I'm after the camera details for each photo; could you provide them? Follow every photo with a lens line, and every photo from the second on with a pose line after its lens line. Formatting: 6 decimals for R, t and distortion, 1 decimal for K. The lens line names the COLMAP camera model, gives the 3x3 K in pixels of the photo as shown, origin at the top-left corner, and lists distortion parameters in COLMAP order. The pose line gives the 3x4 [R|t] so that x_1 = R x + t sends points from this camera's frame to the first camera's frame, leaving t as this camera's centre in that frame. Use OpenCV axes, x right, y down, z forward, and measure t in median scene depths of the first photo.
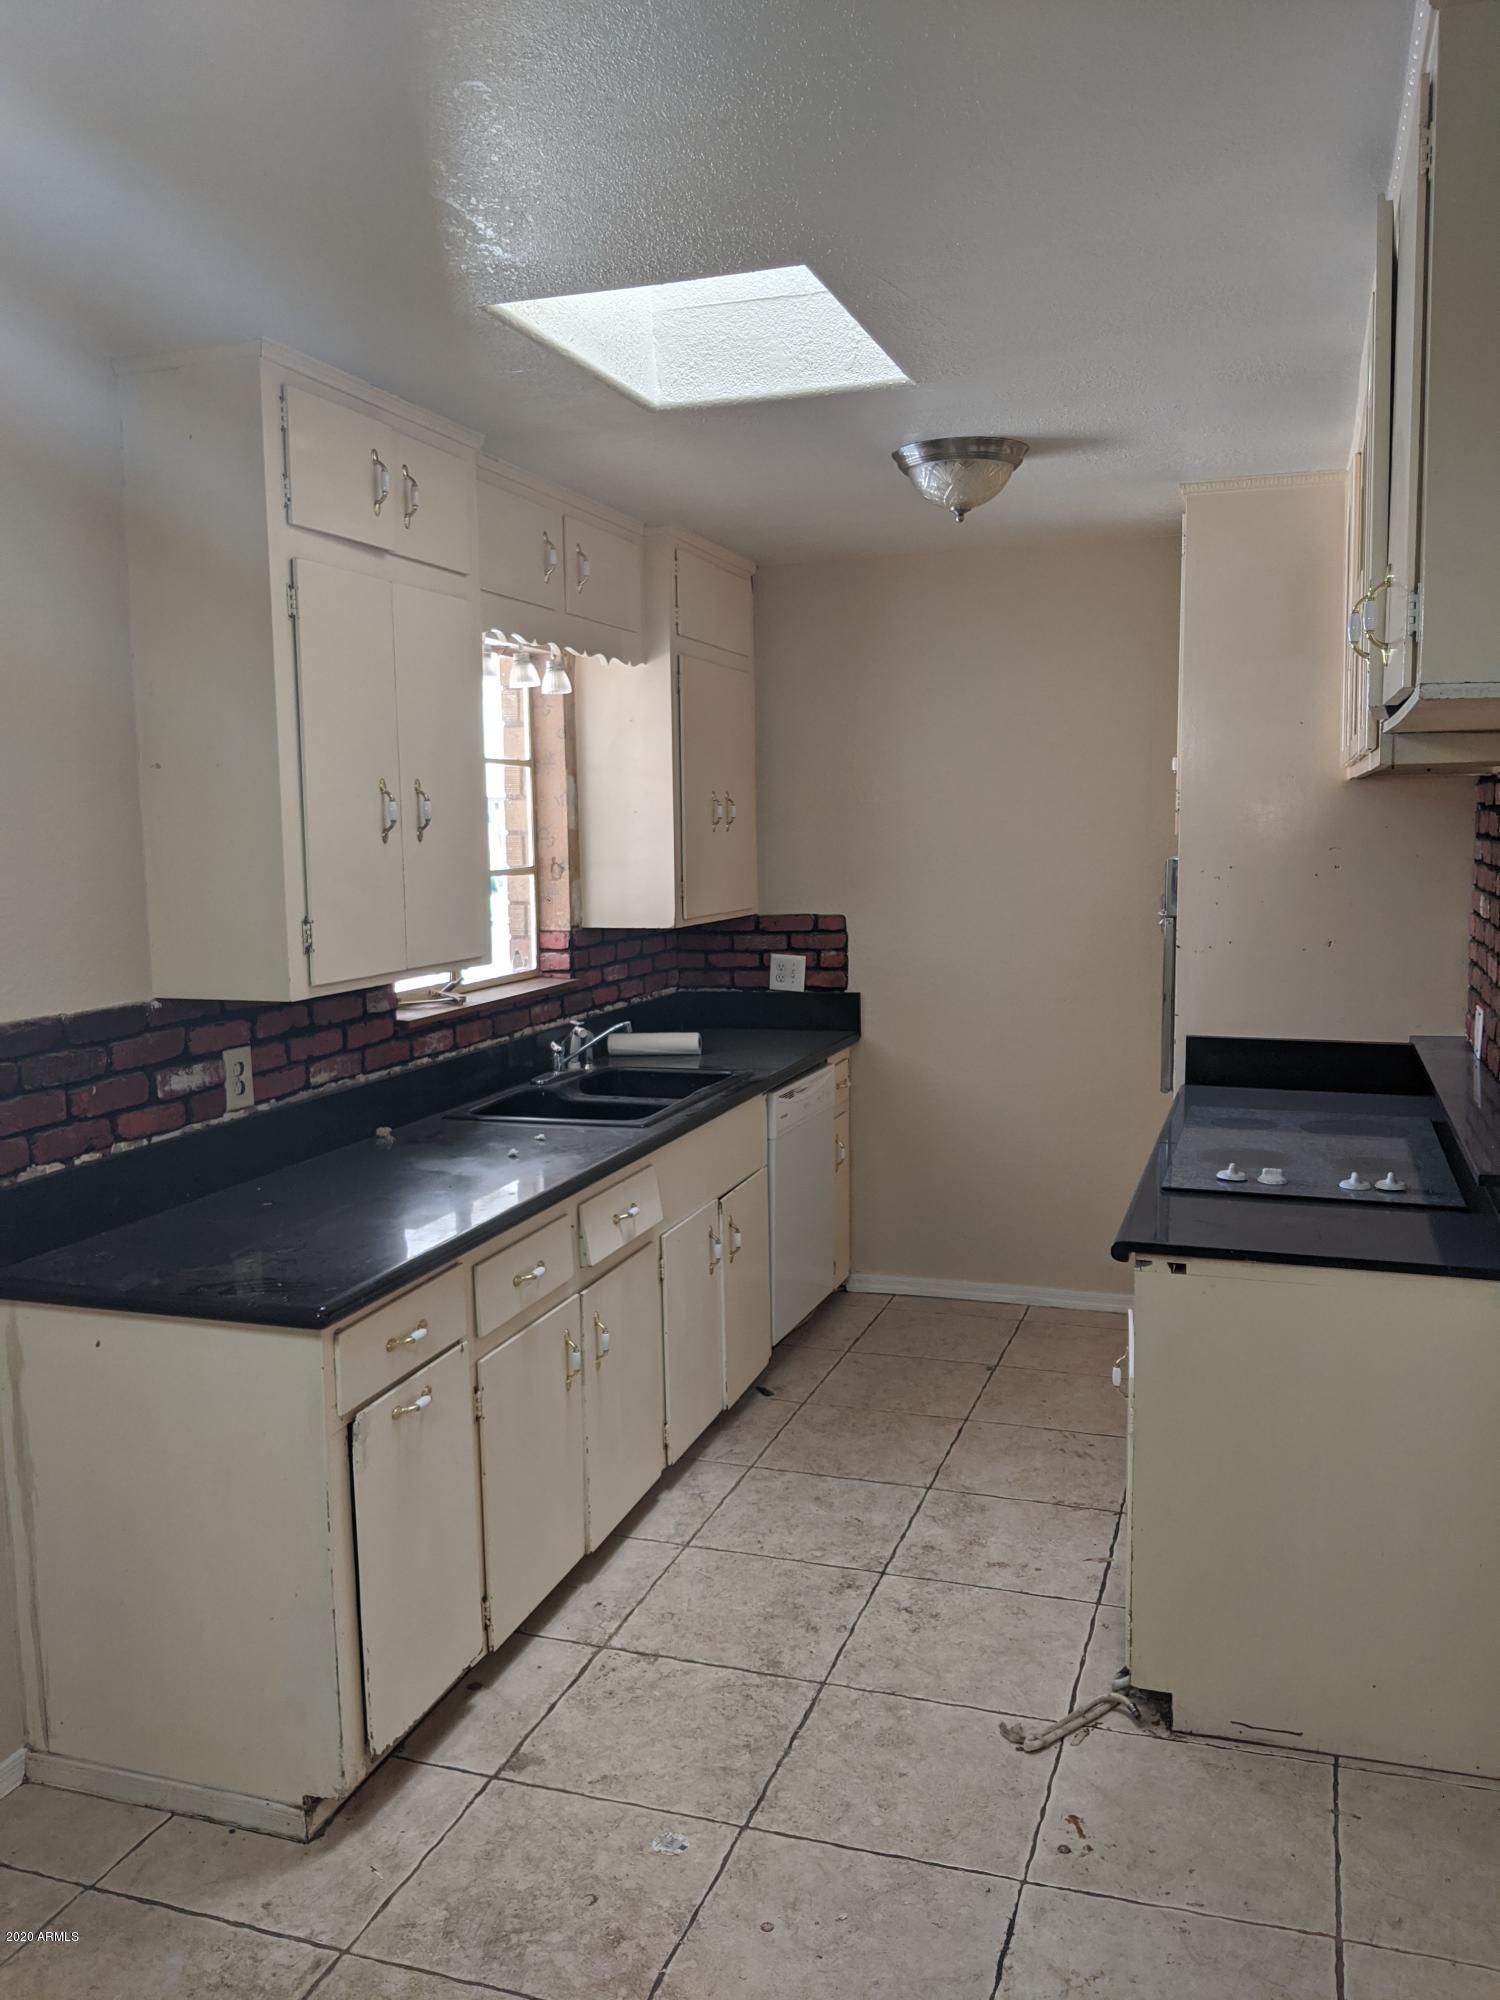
lens RADIAL K [[1607.5, 0, 750.8], [0, 1607.5, 1005.3], [0, 0, 1]] dist [0.057198, -0.076632]
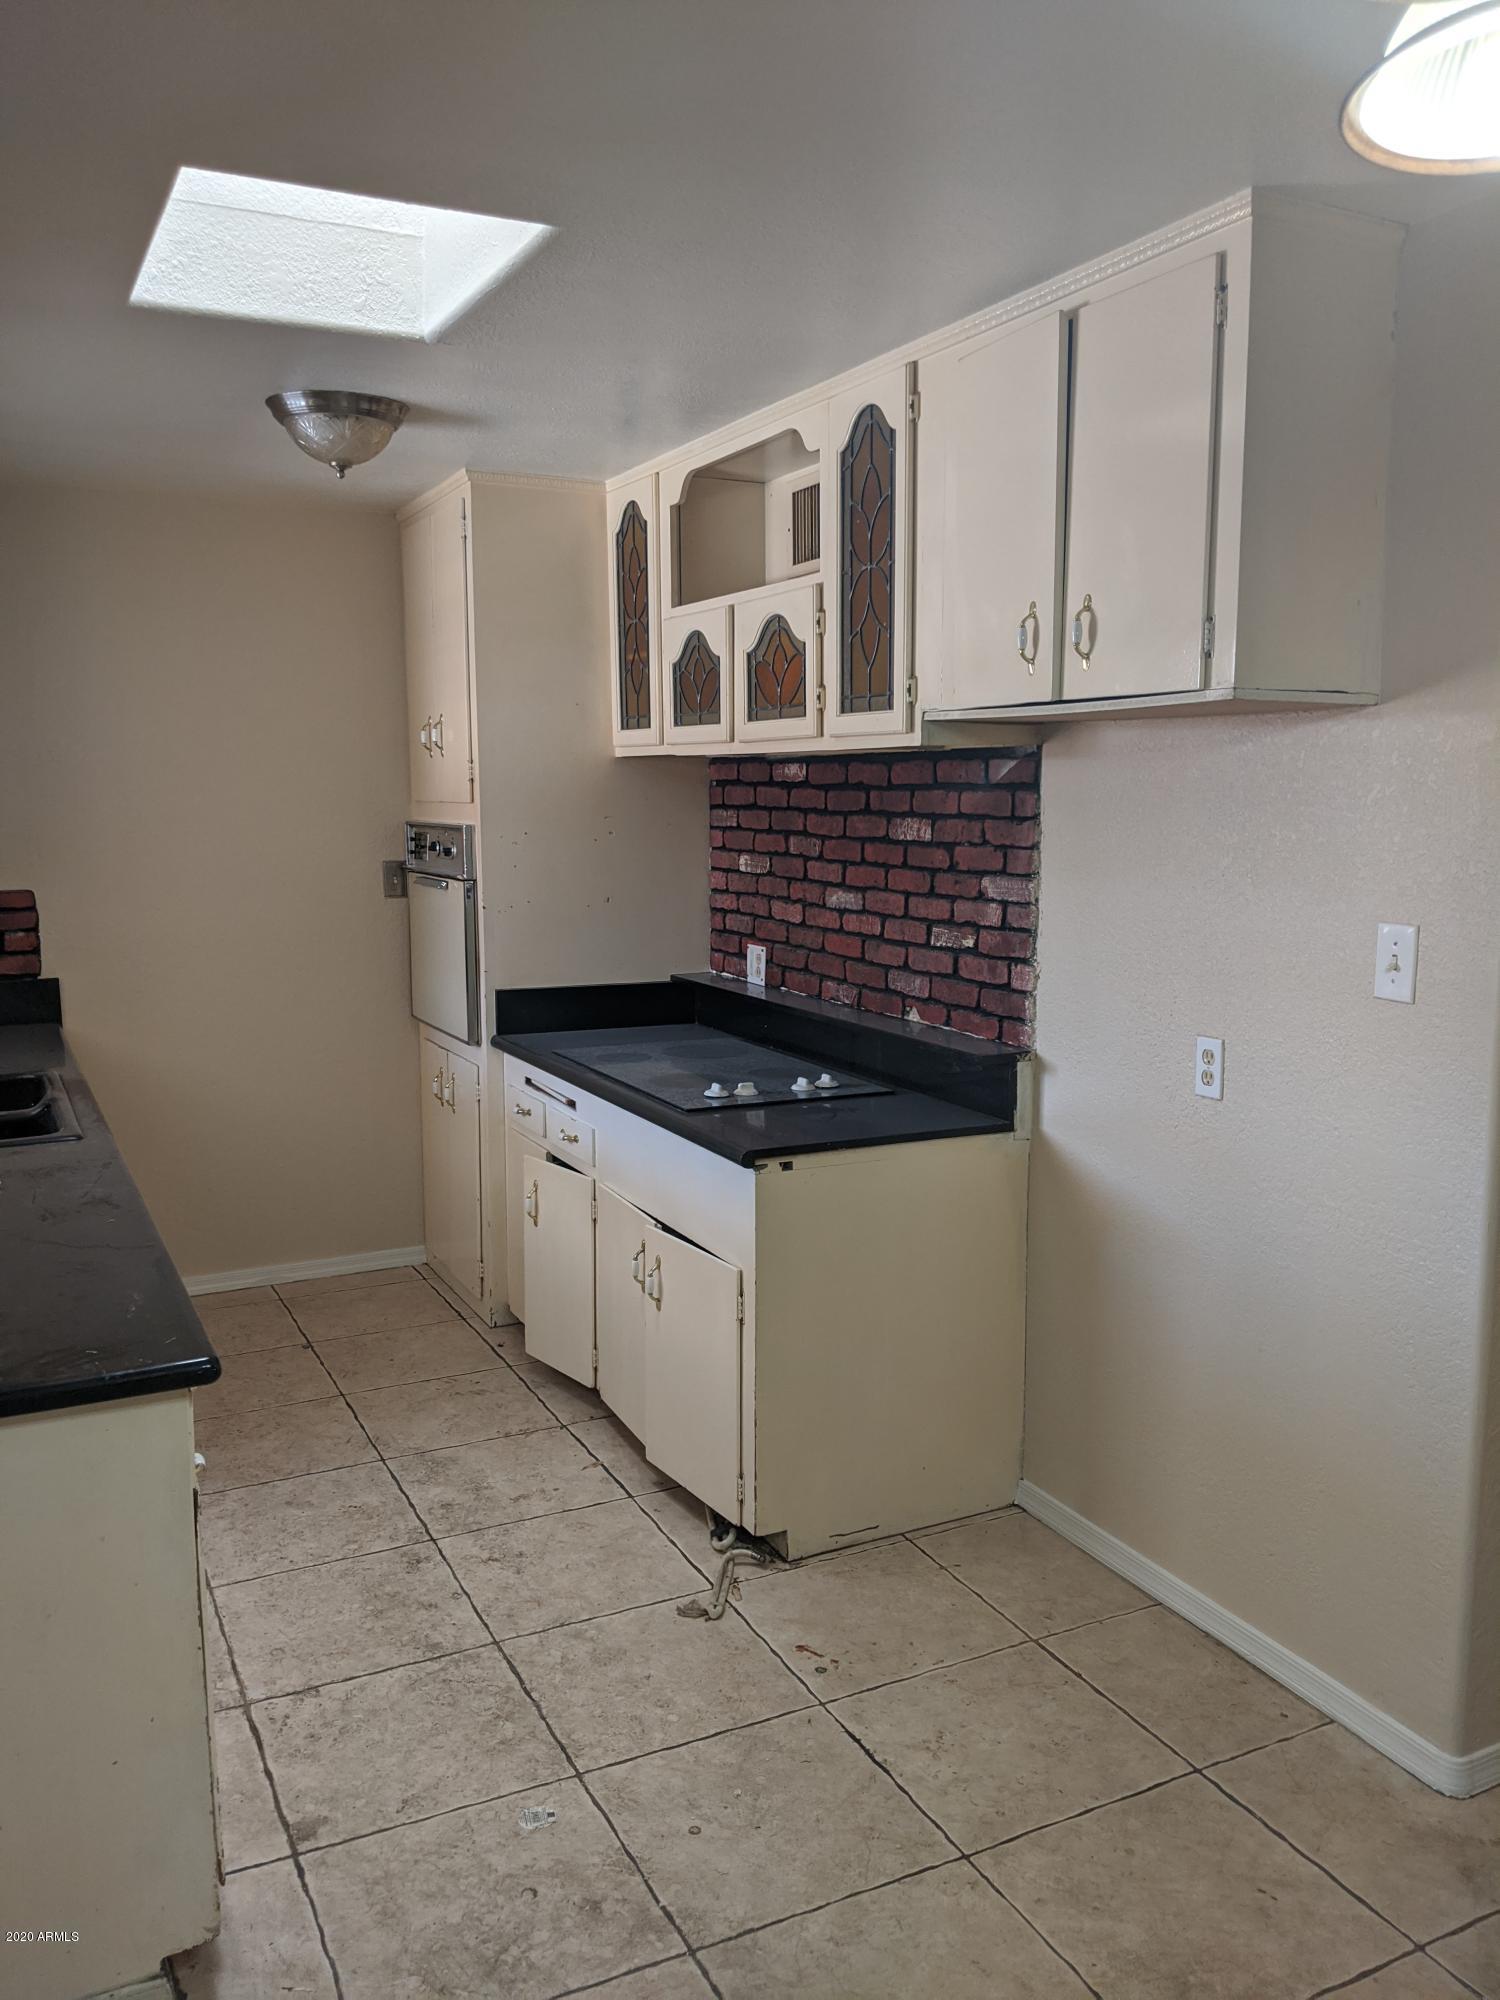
lens RADIAL K [[1607.5, 0, 751.3], [0, 1607.5, 996.2], [0, 0, 1]] dist [0.057198, -0.076632]
pose [[0.707899, -0.076864, 0.702119, -0.535836], [0.072489, 0.996718, 0.036029, -0.003913], [-0.702584, 0.025391, 0.711148, 0.174747]]
